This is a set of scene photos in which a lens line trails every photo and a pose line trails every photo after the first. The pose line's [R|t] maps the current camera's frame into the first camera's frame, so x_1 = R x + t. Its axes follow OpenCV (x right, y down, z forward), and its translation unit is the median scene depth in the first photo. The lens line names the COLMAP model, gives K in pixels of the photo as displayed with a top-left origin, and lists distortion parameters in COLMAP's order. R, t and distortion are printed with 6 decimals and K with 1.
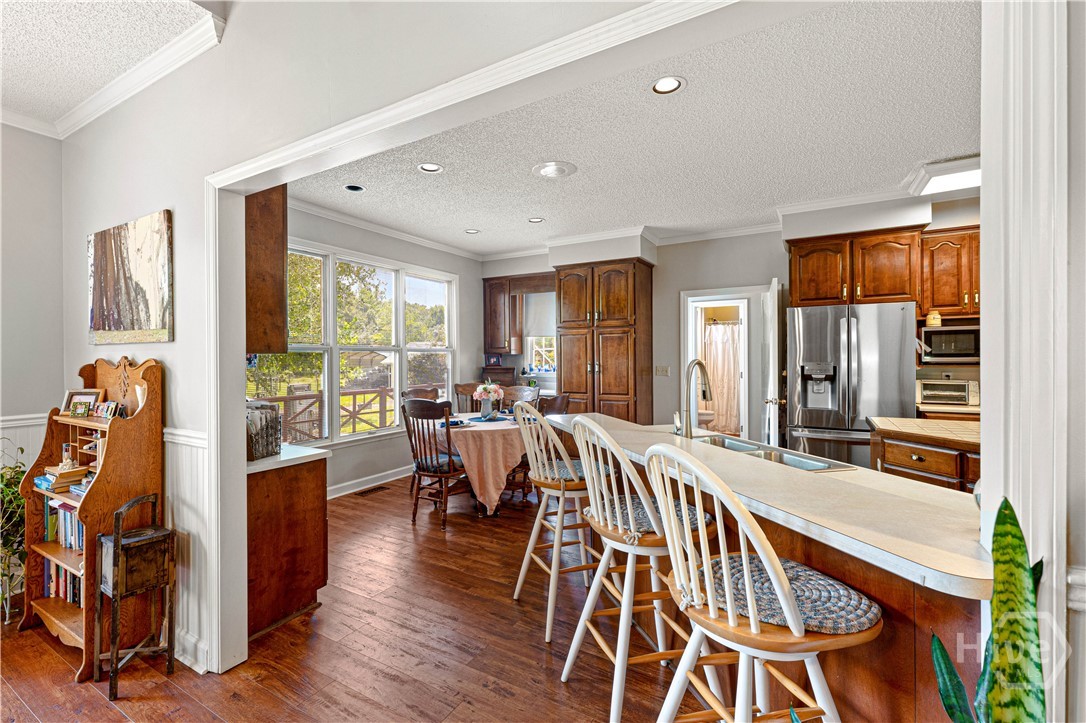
lens RADIAL K [[476.0, 0, 536.8], [0, 476.0, 356.3], [0, 0, 1]] dist [-0.012884, 0.000020]
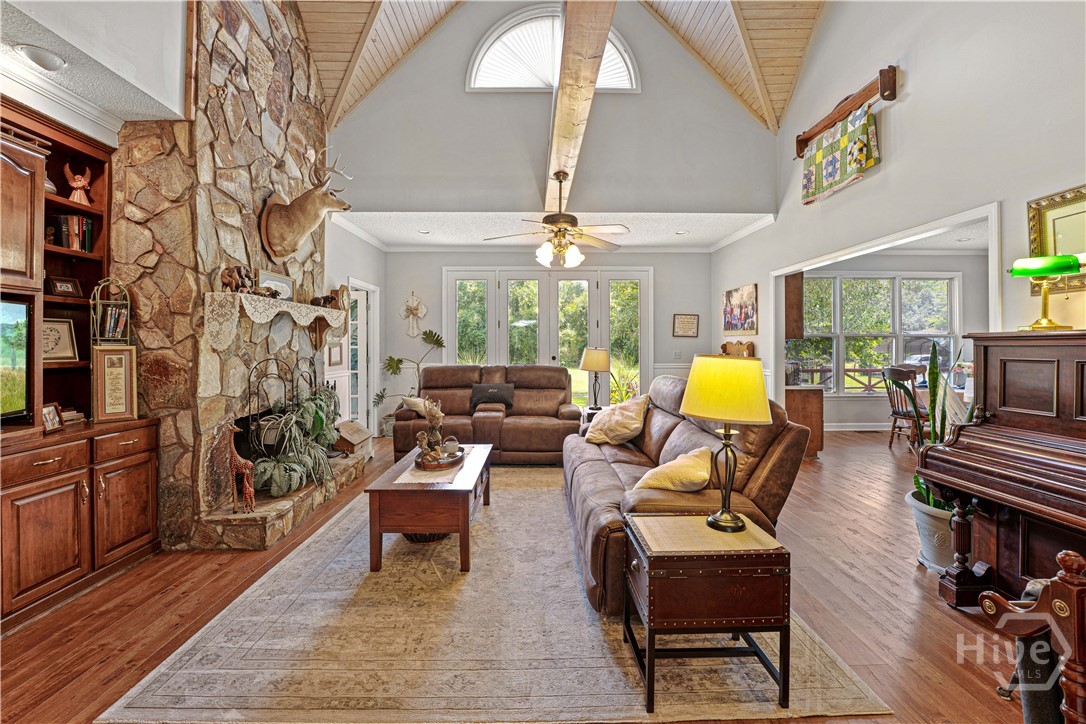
lens RADIAL K [[445.3, 0, 541.9], [0, 445.3, 340.8], [0, 0, 1]] dist [-0.000601, -0.000280]
pose [[0.495355, 0.002465, -0.868687, 0.651130], [-0.004156, 0.999991, 0.000468, 0.003456], [0.868681, 0.003378, 0.495361, -1.053910]]
